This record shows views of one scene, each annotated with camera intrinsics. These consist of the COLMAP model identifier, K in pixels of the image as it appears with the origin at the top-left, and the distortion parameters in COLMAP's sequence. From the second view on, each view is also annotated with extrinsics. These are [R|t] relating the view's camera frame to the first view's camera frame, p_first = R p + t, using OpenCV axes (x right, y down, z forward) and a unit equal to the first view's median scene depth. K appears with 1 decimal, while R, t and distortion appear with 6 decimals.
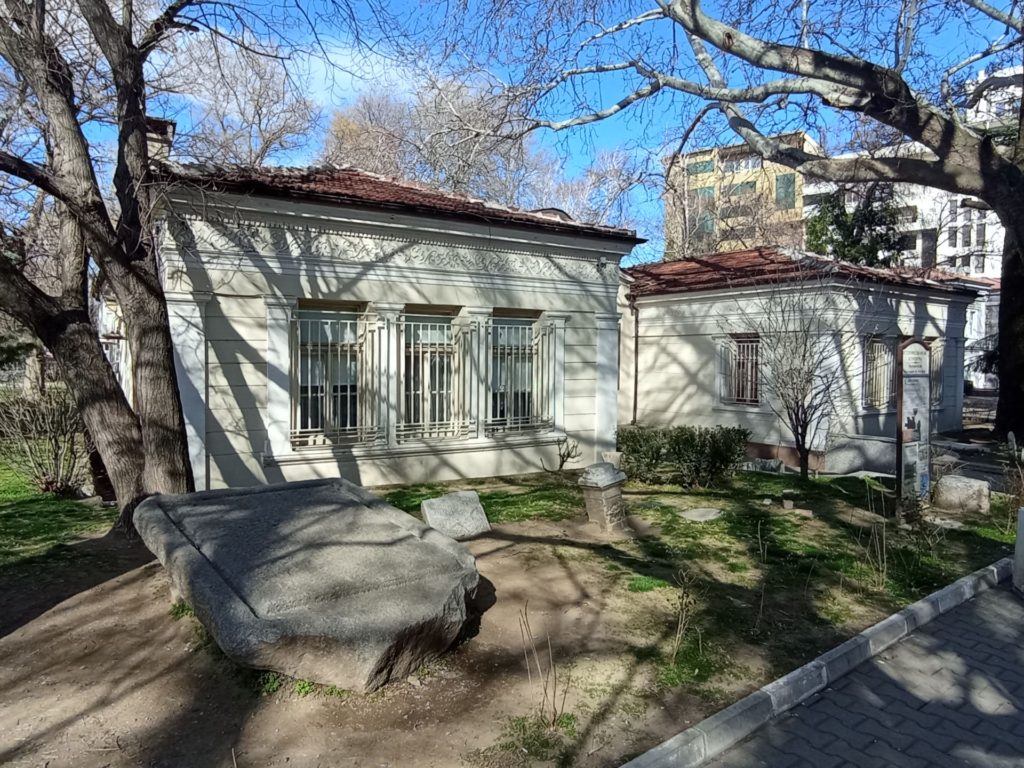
lens RADIAL K [[689.3, 0, 512.0], [0, 689.3, 384.0], [0, 0, 1]] dist [-0.002387, -0.000384]
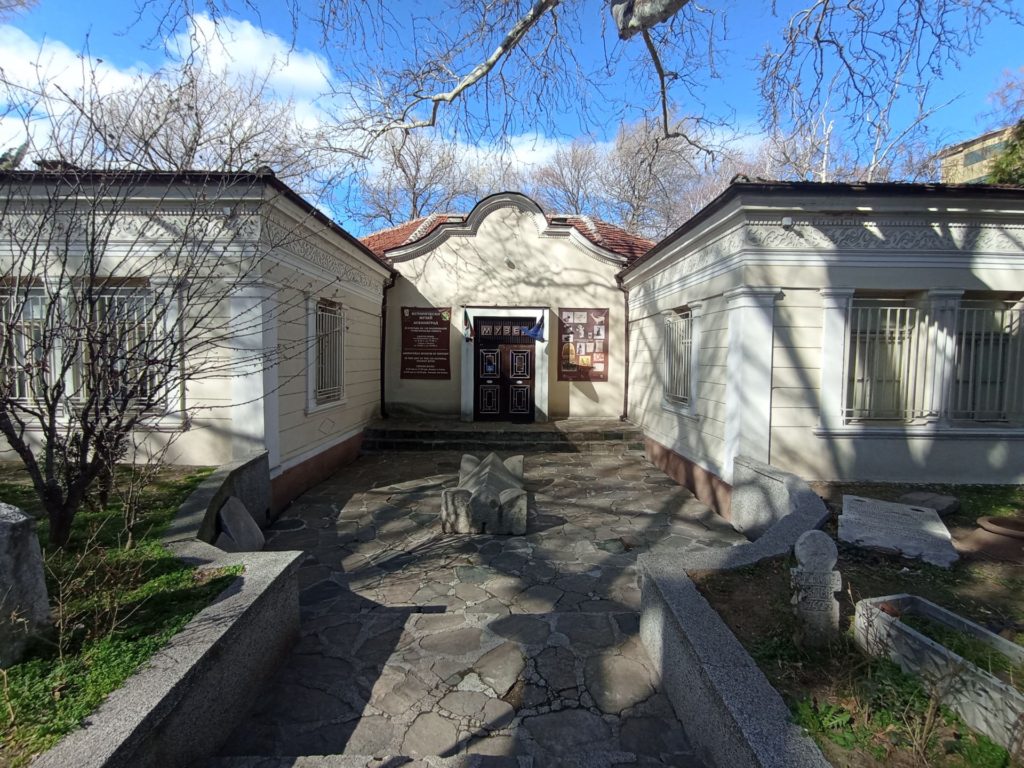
lens RADIAL K [[461.2, 0, 512.0], [0, 461.2, 384.0], [0, 0, 1]] dist [-0.002238, -0.000294]
pose [[0.818683, 0.039061, -0.572916, 0.501936], [-0.024360, 0.999148, 0.033311, -0.002060], [0.573729, -0.013315, 0.818937, 0.523537]]
